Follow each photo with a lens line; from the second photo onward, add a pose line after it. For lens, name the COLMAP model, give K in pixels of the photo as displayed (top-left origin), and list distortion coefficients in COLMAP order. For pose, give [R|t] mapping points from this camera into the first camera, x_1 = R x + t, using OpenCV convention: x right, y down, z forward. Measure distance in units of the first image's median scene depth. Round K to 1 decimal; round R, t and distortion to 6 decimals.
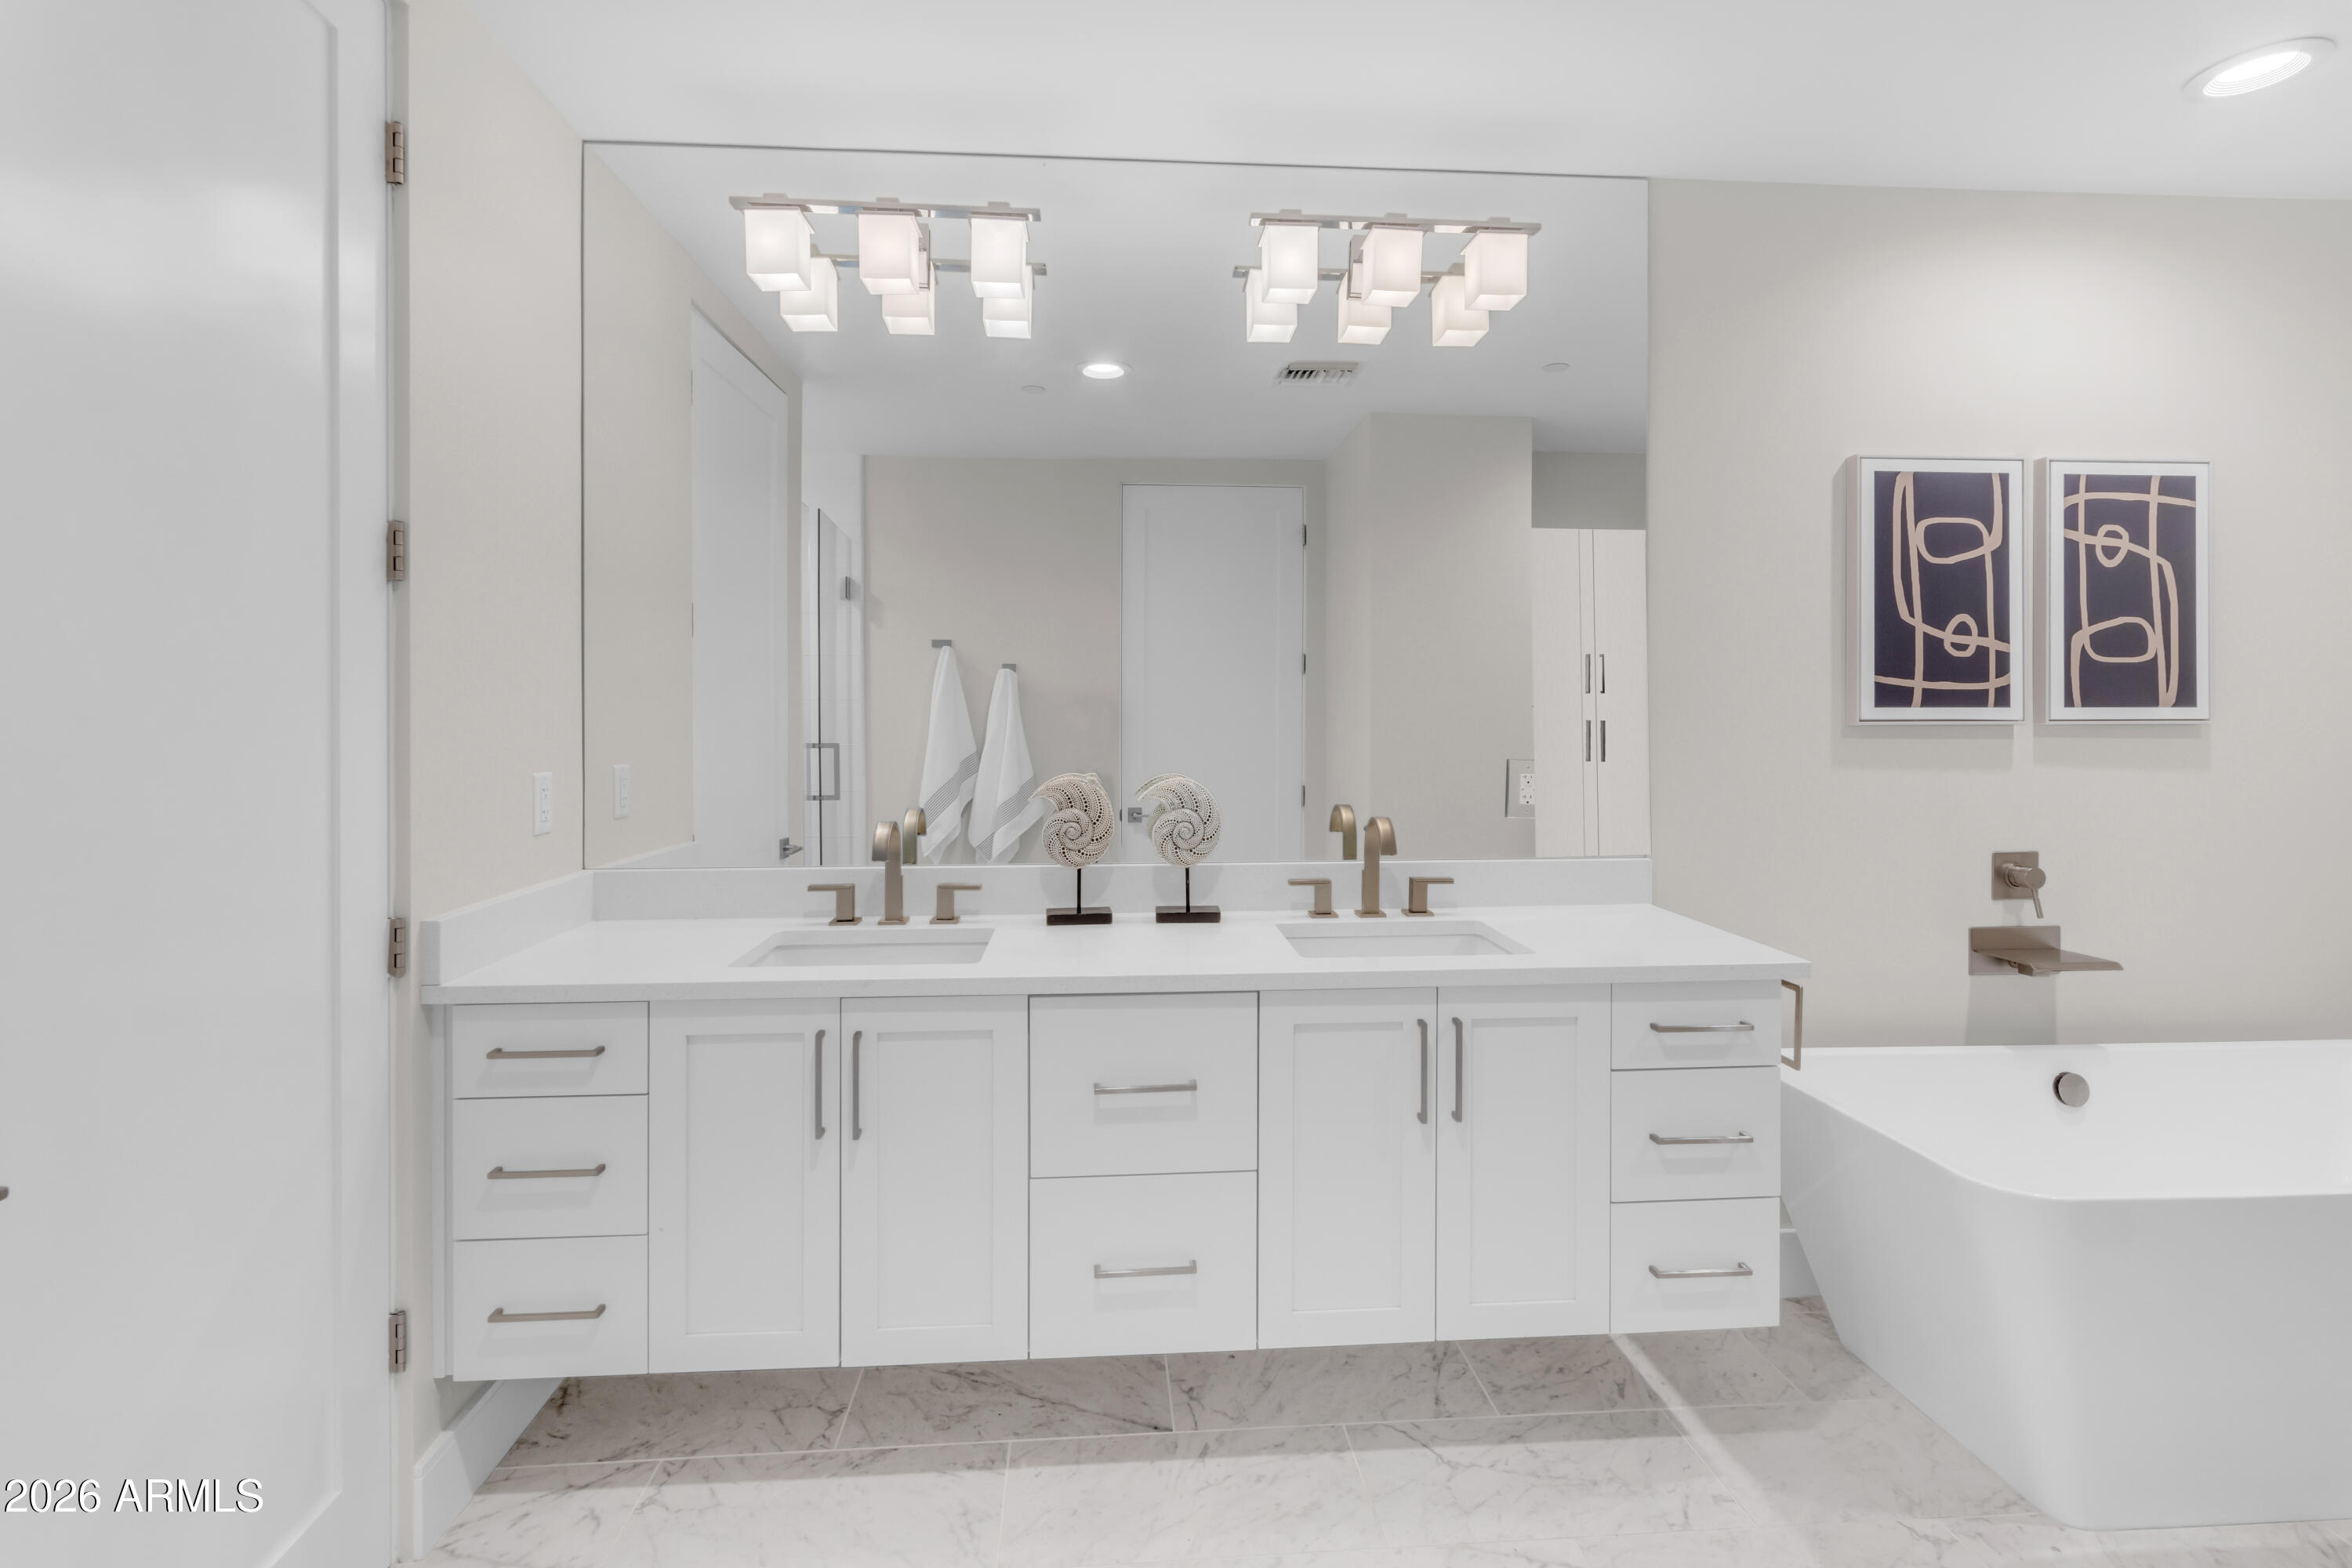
lens RADIAL K [[1078.2, 0, 1202.9], [0, 1078.2, 728.9], [0, 0, 1]] dist [0.001745, 0.001541]
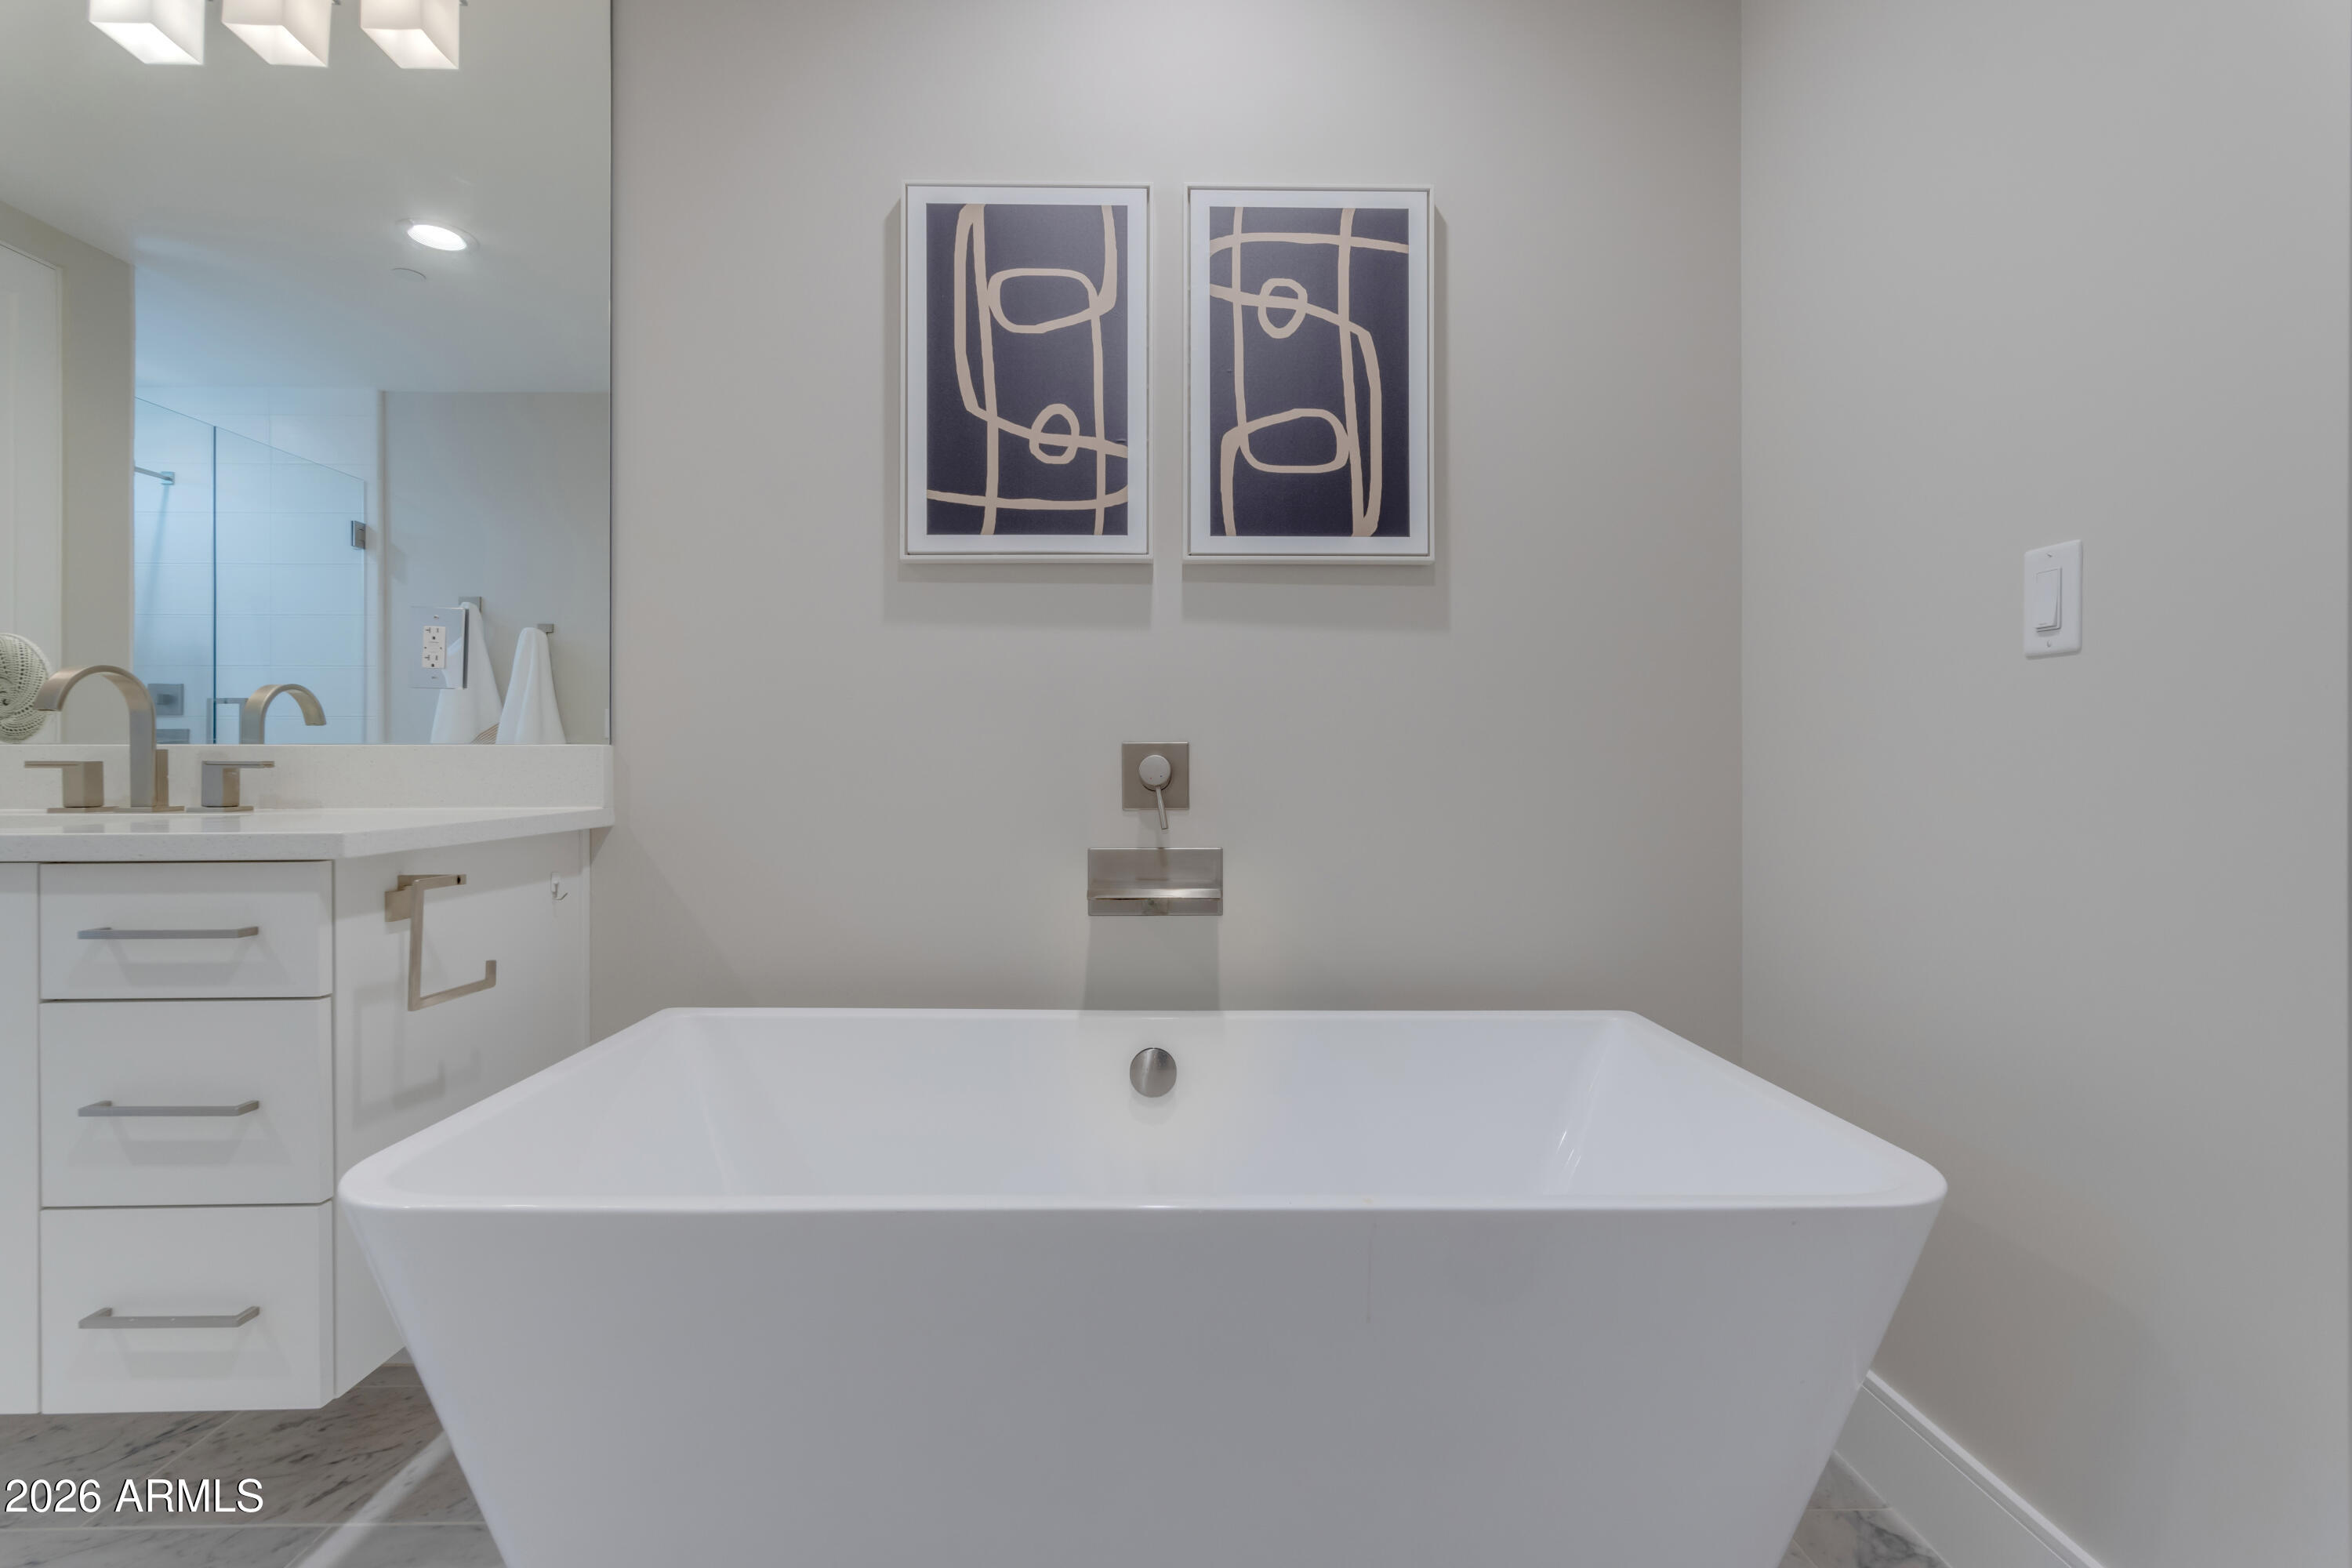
lens RADIAL K [[1078.2, 0, 1172.0], [0, 1078.2, 764.4], [0, 0, 1]] dist [0.001745, 0.001541]
pose [[0.998159, 0.002748, -0.060594, 0.818714], [-0.003414, 0.999935, -0.010895, 0.137079], [0.060560, 0.011082, 0.998103, 0.298739]]
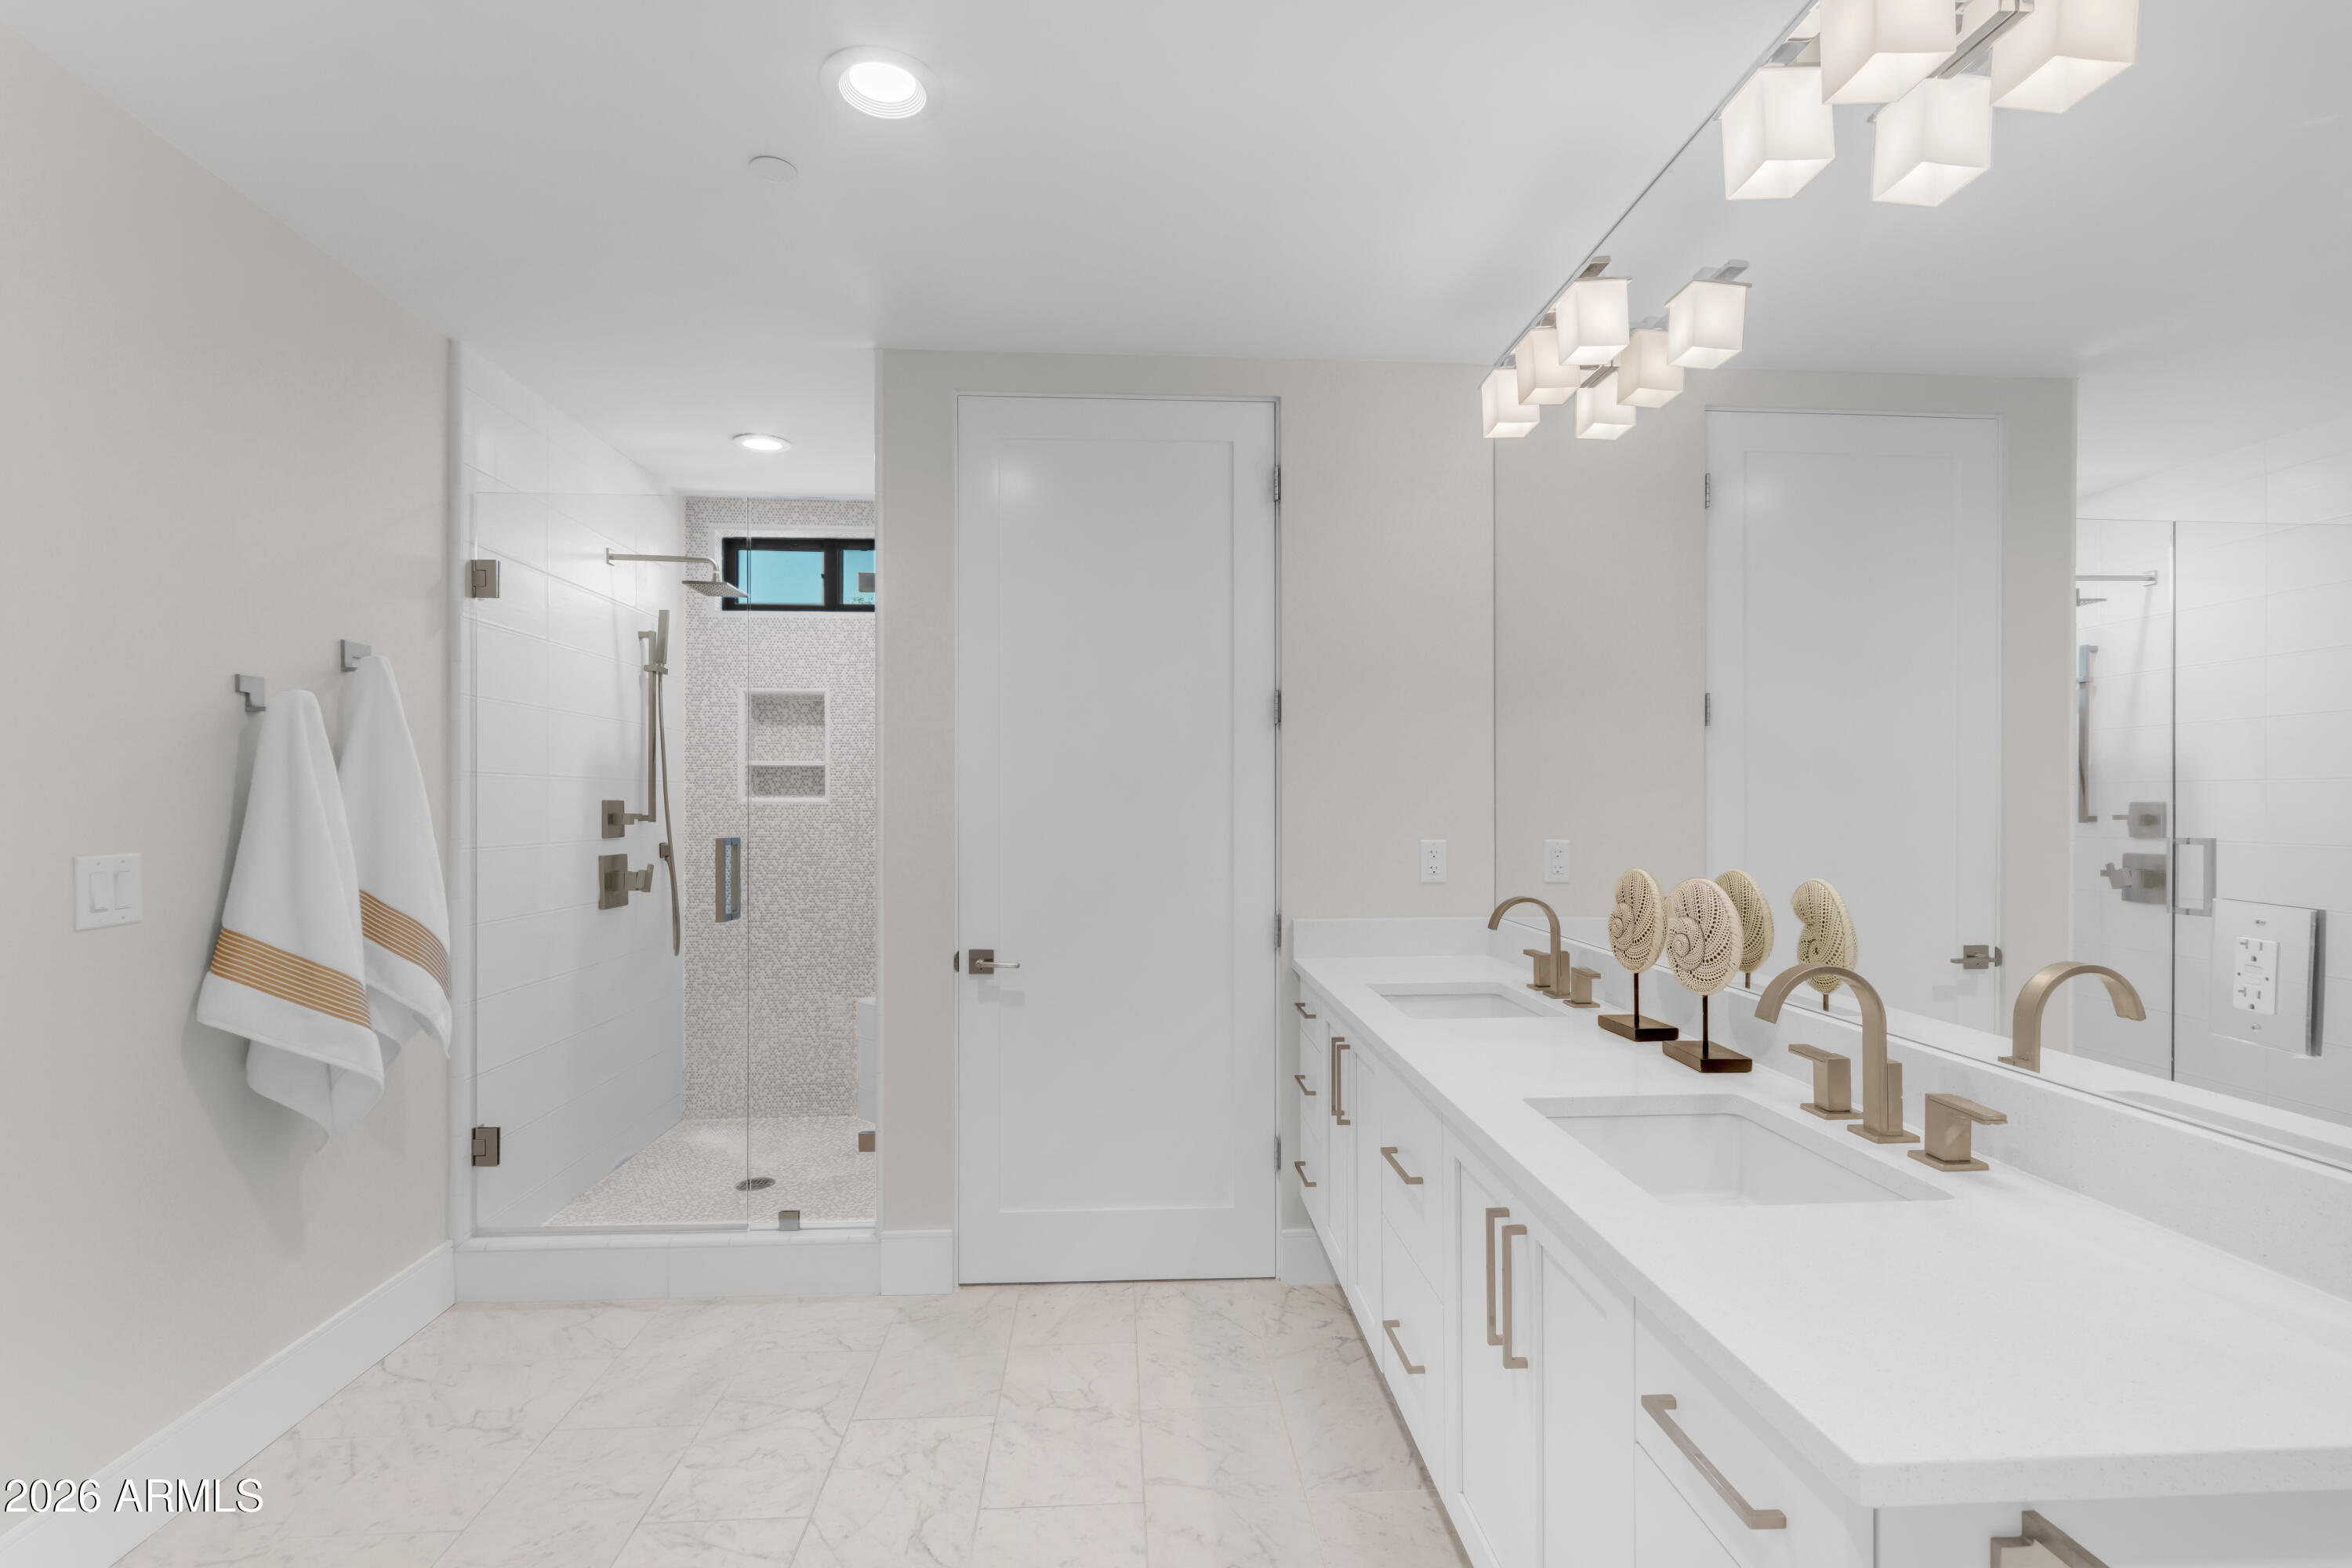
lens RADIAL K [[1078.2, 0, 1177.1], [0, 1078.2, 783.7], [0, 0, 1]] dist [0.001745, 0.001541]
pose [[-0.026272, -0.017236, -0.999506, 0.702024], [-0.011779, 0.999787, -0.016932, -0.004483], [0.999585, 0.011329, -0.026469, 0.587993]]
